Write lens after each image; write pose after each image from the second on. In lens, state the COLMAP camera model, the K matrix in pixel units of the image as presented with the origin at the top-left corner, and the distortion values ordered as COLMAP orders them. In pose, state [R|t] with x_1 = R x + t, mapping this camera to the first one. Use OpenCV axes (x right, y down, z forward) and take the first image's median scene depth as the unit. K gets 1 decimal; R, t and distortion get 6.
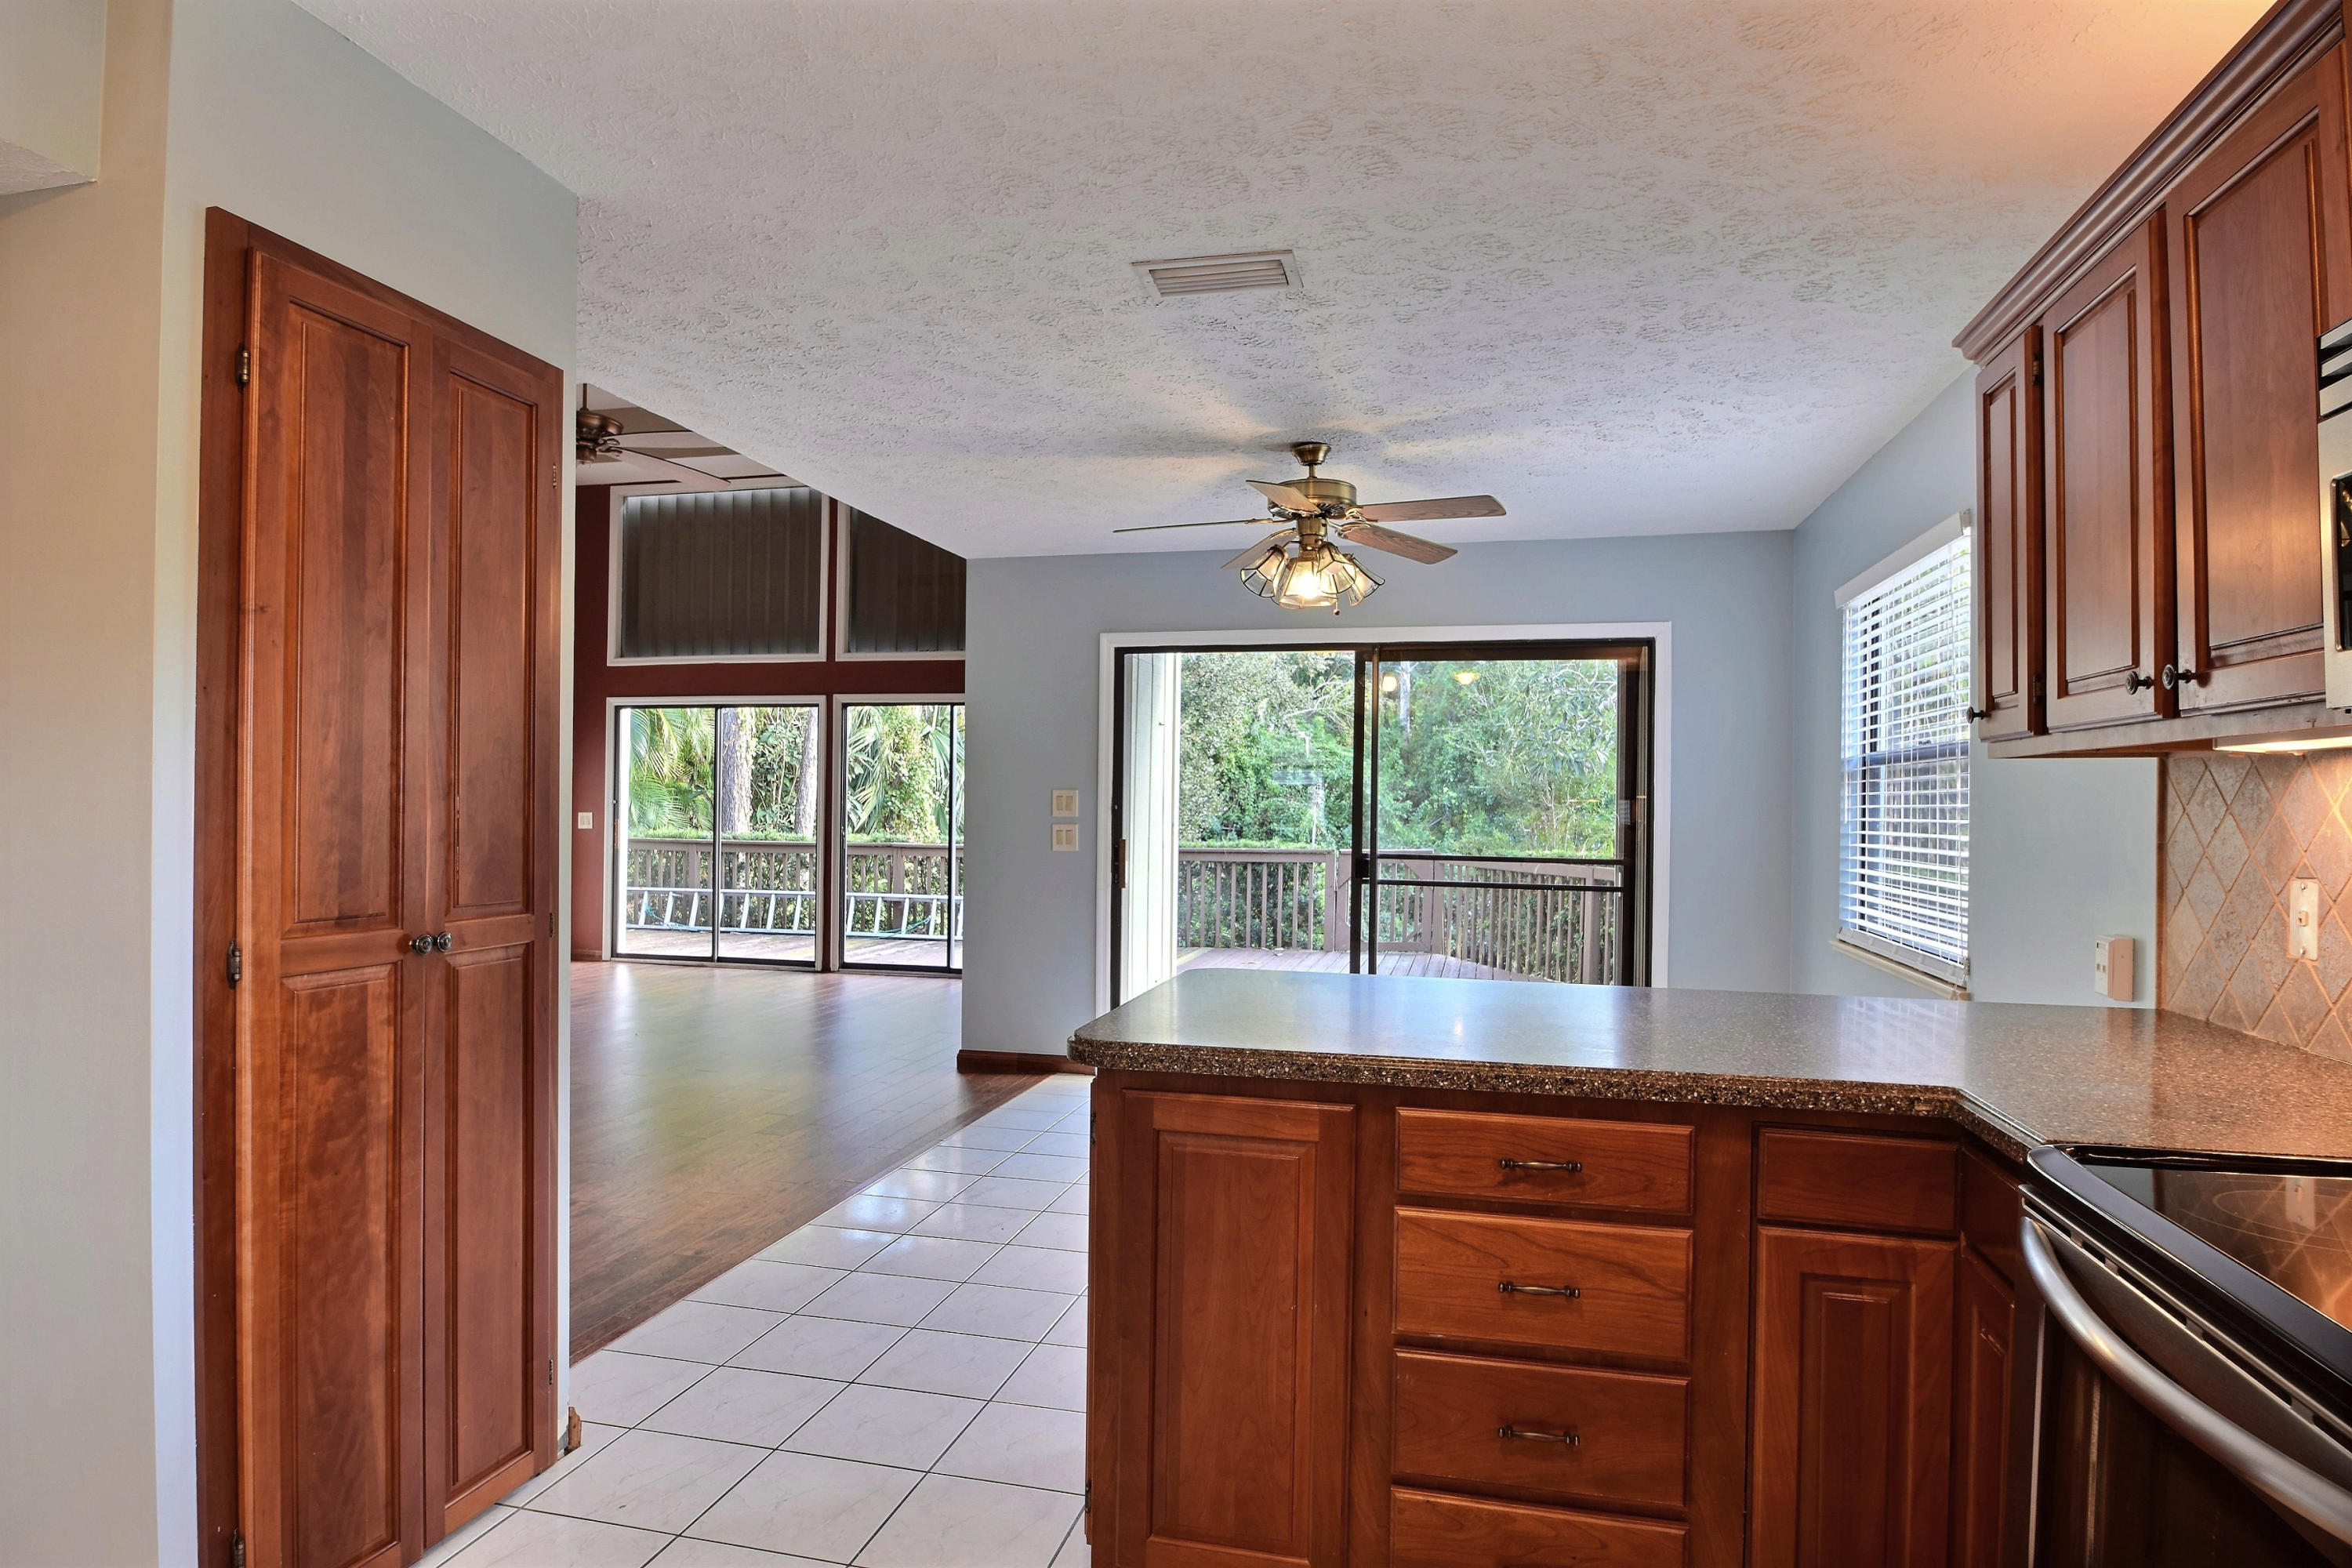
lens RADIAL K [[1338.0, 0, 1132.0], [0, 1338.0, 801.9], [0, 0, 1]] dist [-0.014529, -0.000198]
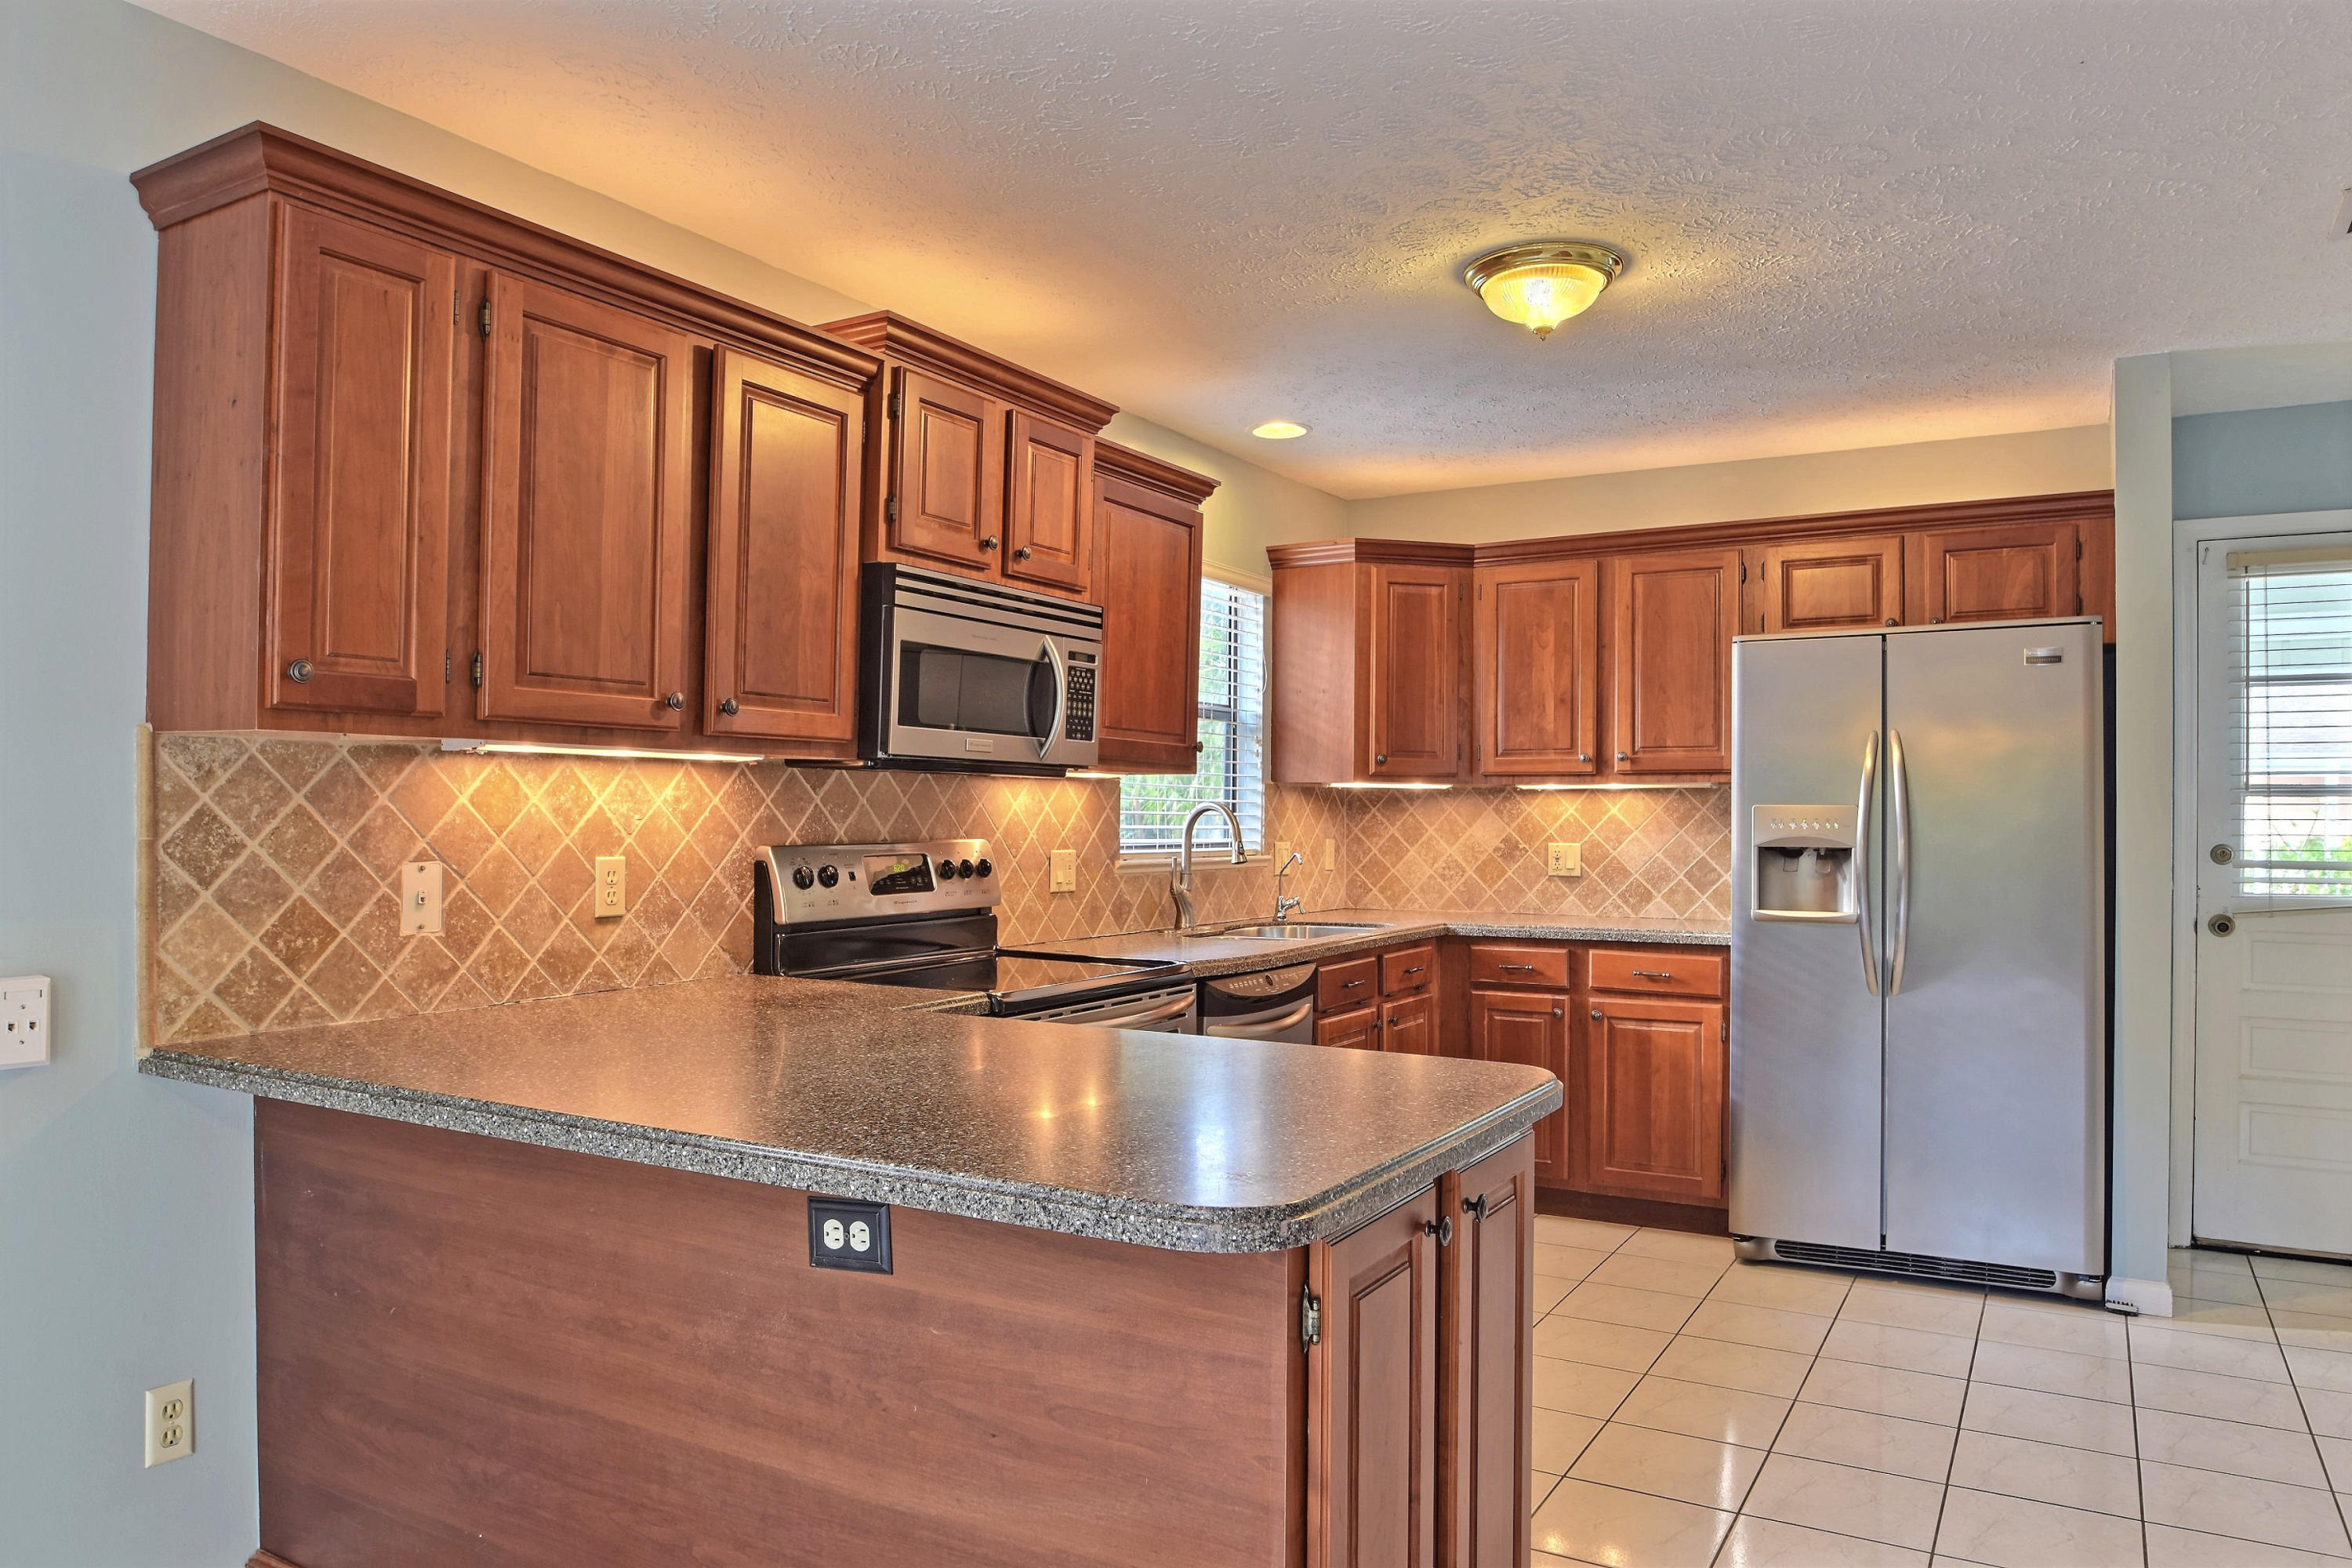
lens RADIAL K [[1589.2, 0, 1163.8], [0, 1589.2, 803.5], [0, 0, 1]] dist [-0.035185, 0.003279]
pose [[-0.961551, -0.016739, 0.274115, -0.017254], [-0.017828, 0.999840, -0.001481, 0.000094], [-0.274047, -0.006311, -0.961696, 0.425220]]
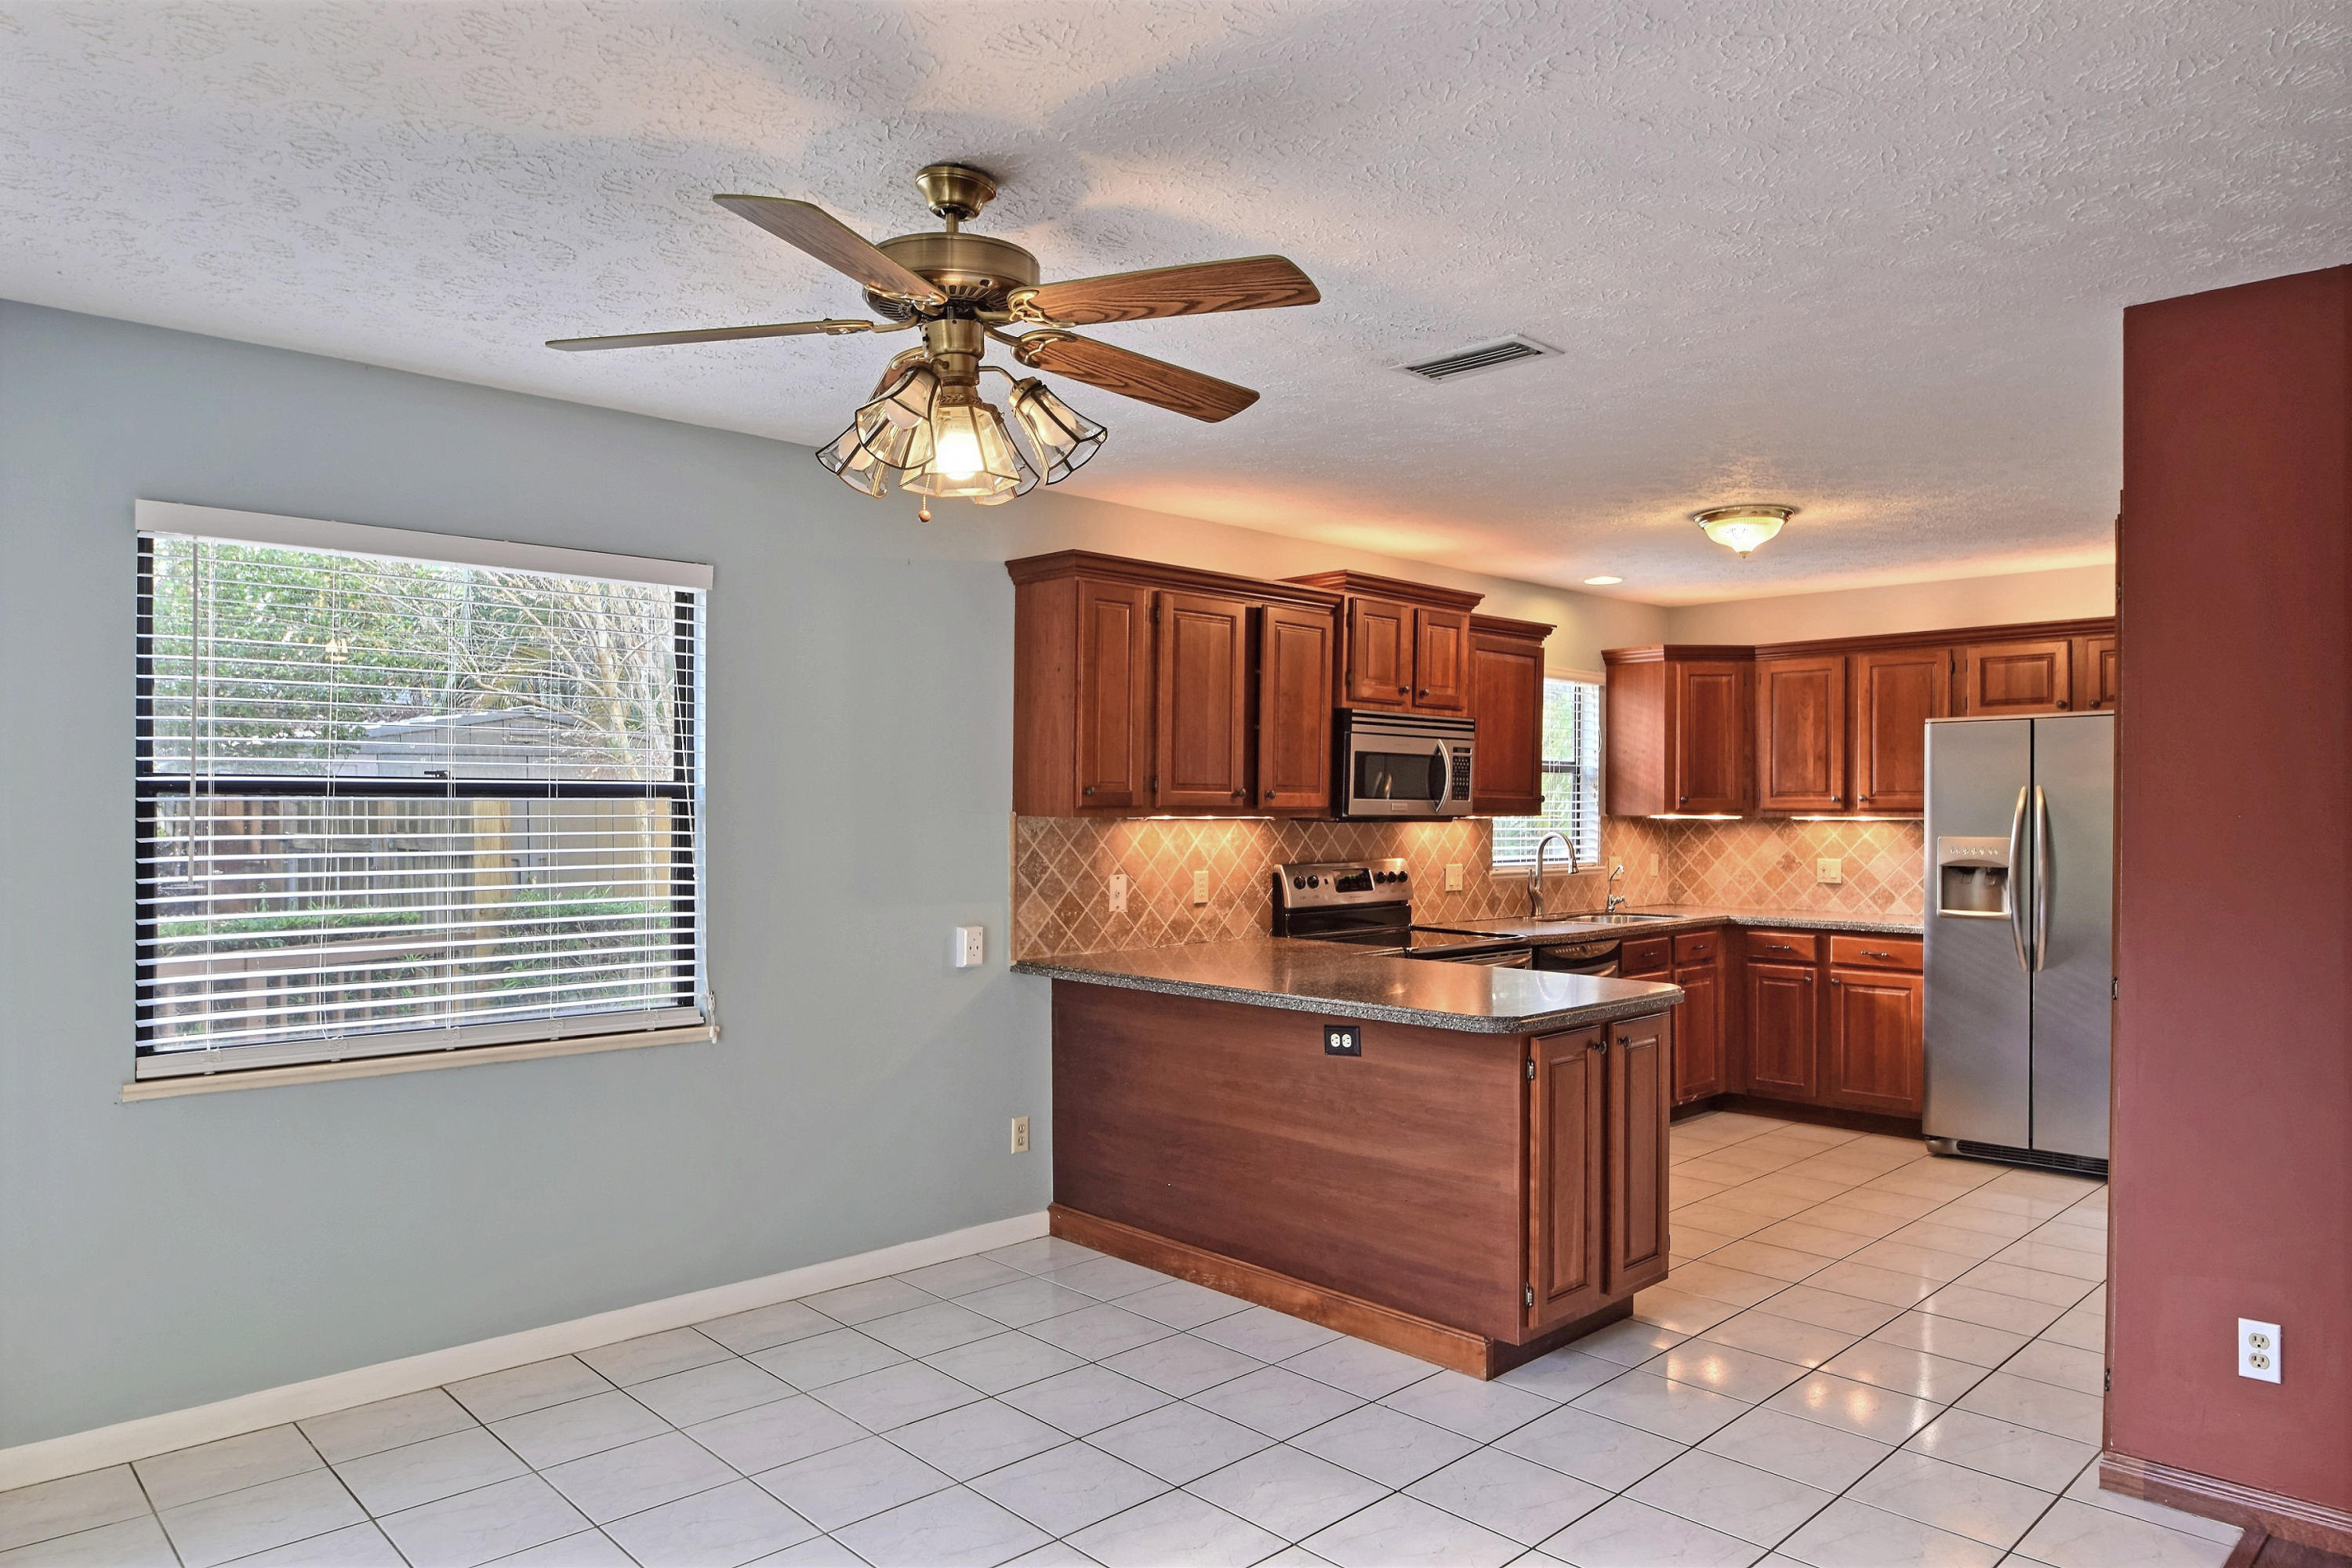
lens RADIAL K [[1488.4, 0, 1158.8], [0, 1488.4, 802.2], [0, 0, 1]] dist [-0.031264, 0.004409]
pose [[-0.848657, -0.014420, 0.528747, -0.102076], [-0.013967, 0.999891, 0.004851, -0.015447], [-0.528759, -0.003268, -0.848766, 0.625218]]
